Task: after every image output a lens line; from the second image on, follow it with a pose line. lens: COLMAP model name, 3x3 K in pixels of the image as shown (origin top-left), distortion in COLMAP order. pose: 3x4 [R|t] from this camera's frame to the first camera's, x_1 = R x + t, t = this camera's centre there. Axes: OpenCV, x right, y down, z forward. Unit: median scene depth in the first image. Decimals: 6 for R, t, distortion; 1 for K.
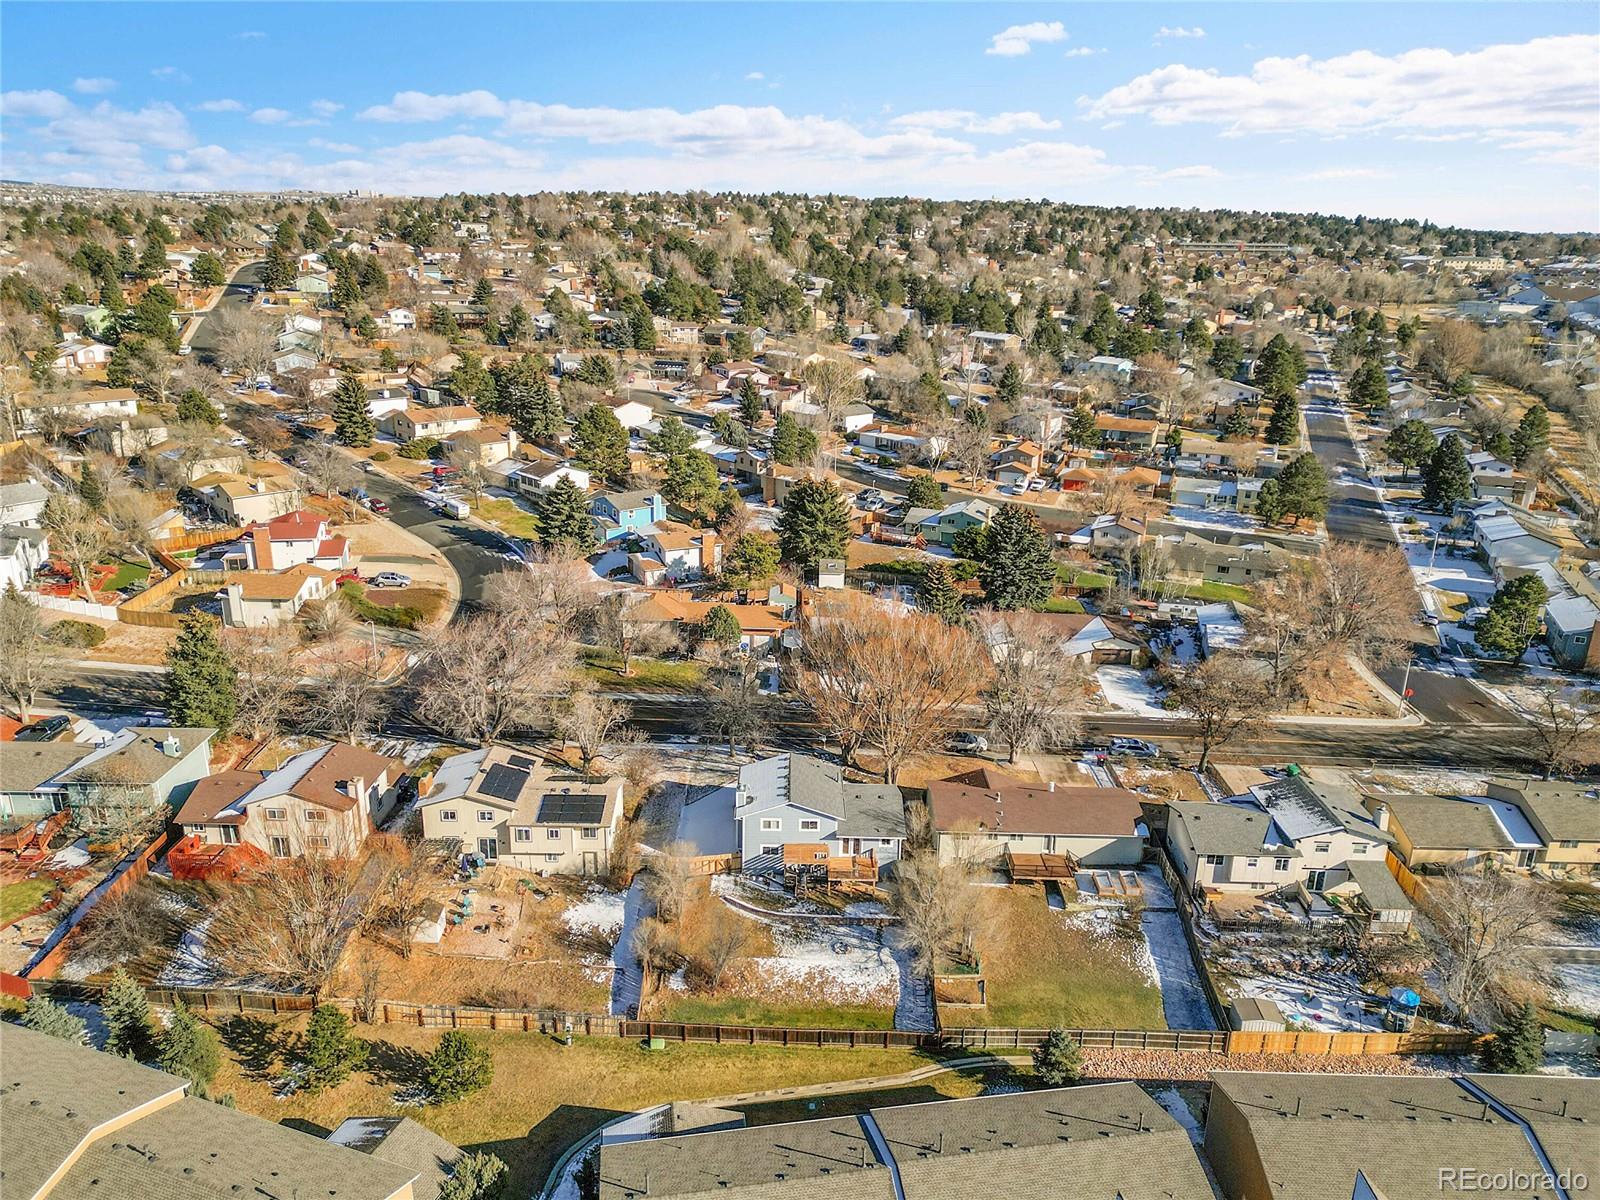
lens RADIAL K [[1089.7, 0, 786.4], [0, 1089.7, 600.4], [0, 0, 1]] dist [0.072553, -0.078336]
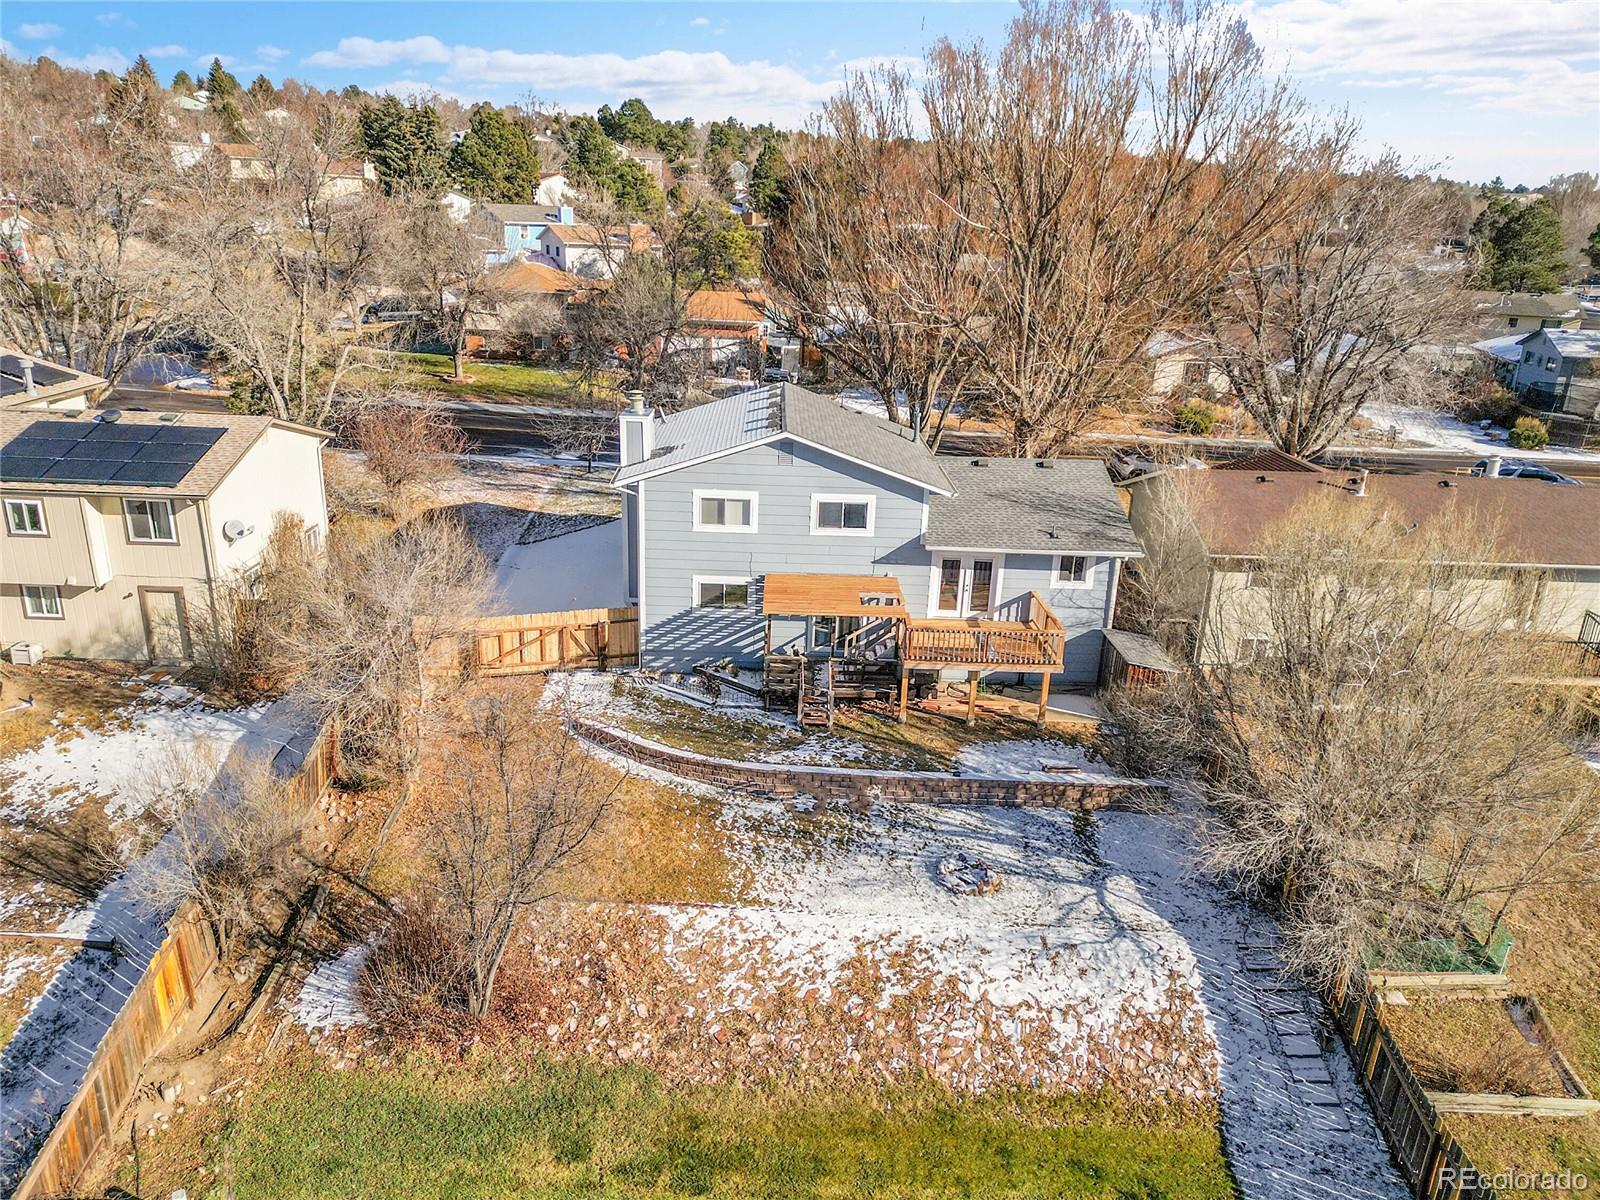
lens RADIAL K [[1089.7, 0, 786.4], [0, 1089.7, 600.4], [0, 0, 1]] dist [0.072553, -0.078336]
pose [[0.999809, 0.010064, 0.016766, -0.001140], [-0.010312, 0.999838, 0.014742, 0.235149], [-0.016615, -0.014912, 0.999751, 0.697524]]
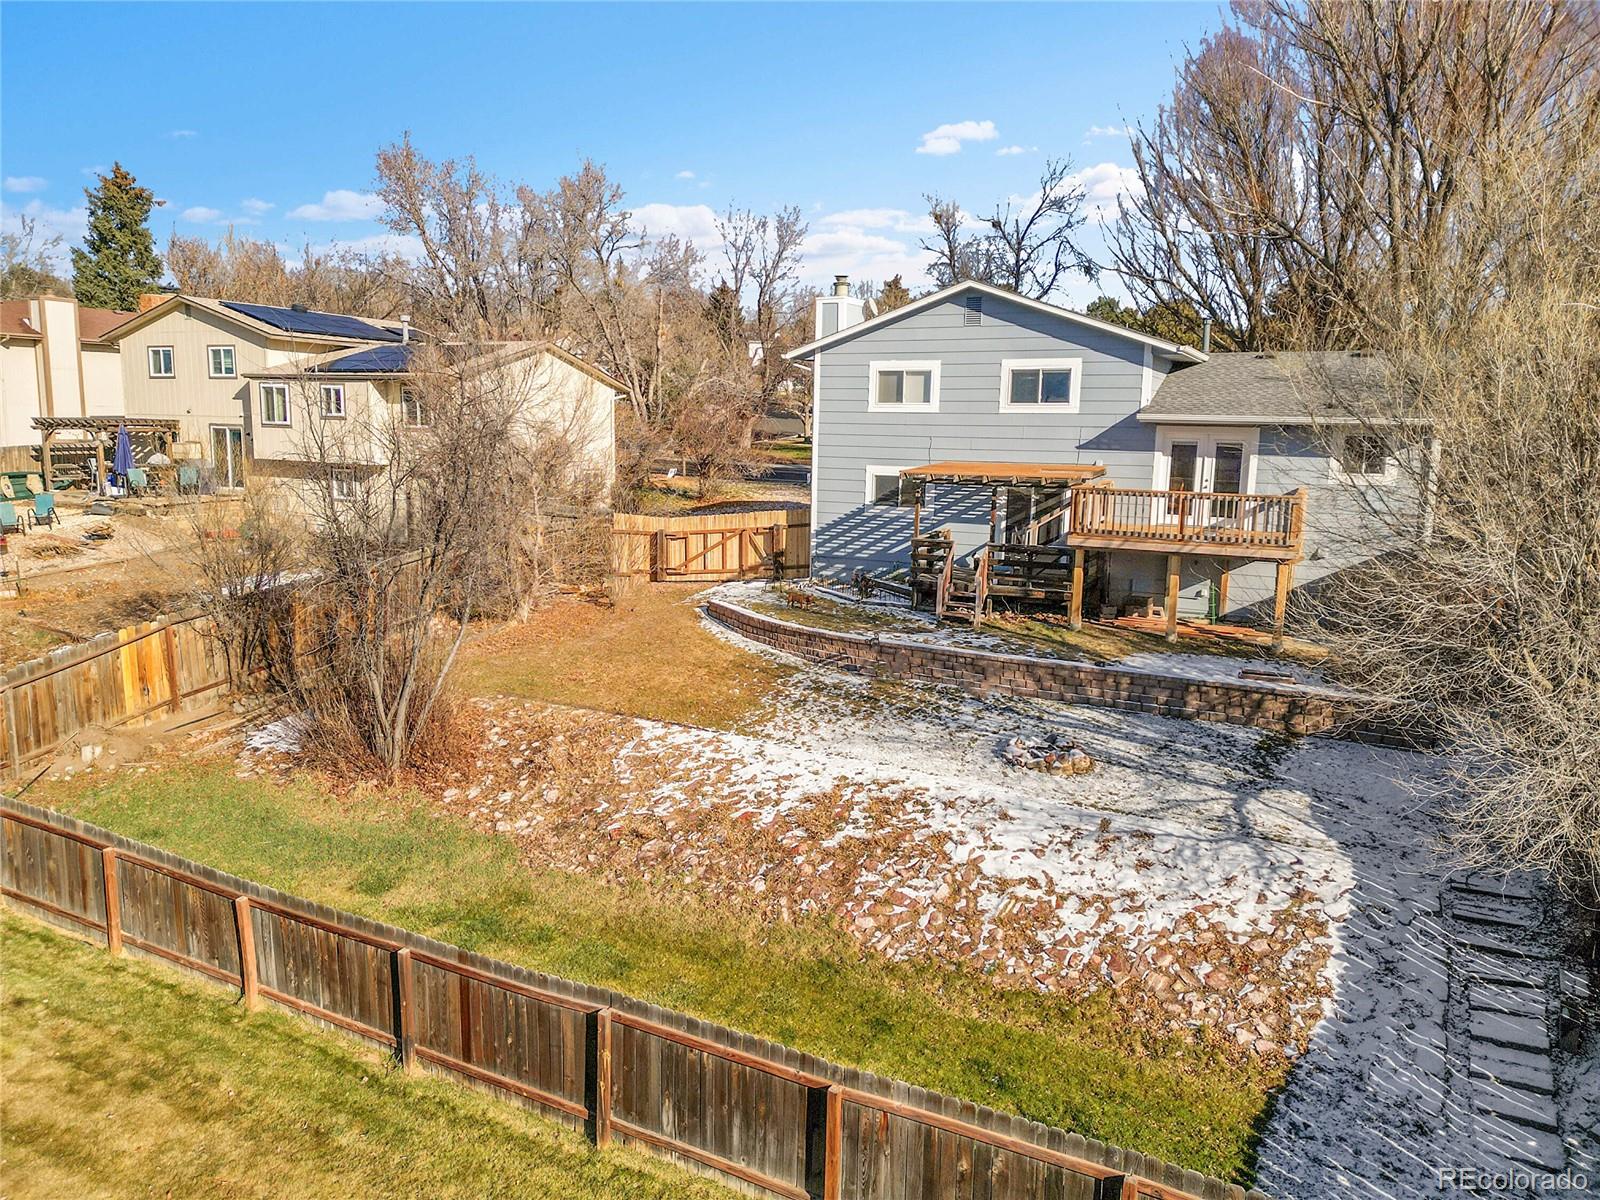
lens RADIAL K [[1089.7, 0, 786.4], [0, 1089.7, 600.4], [0, 0, 1]] dist [0.072553, -0.078336]
pose [[0.889710, 0.069090, -0.451267, 0.093819], [-0.146125, 0.979576, -0.138122, 0.314227], [0.432508, 0.188830, 0.881635, 0.774549]]
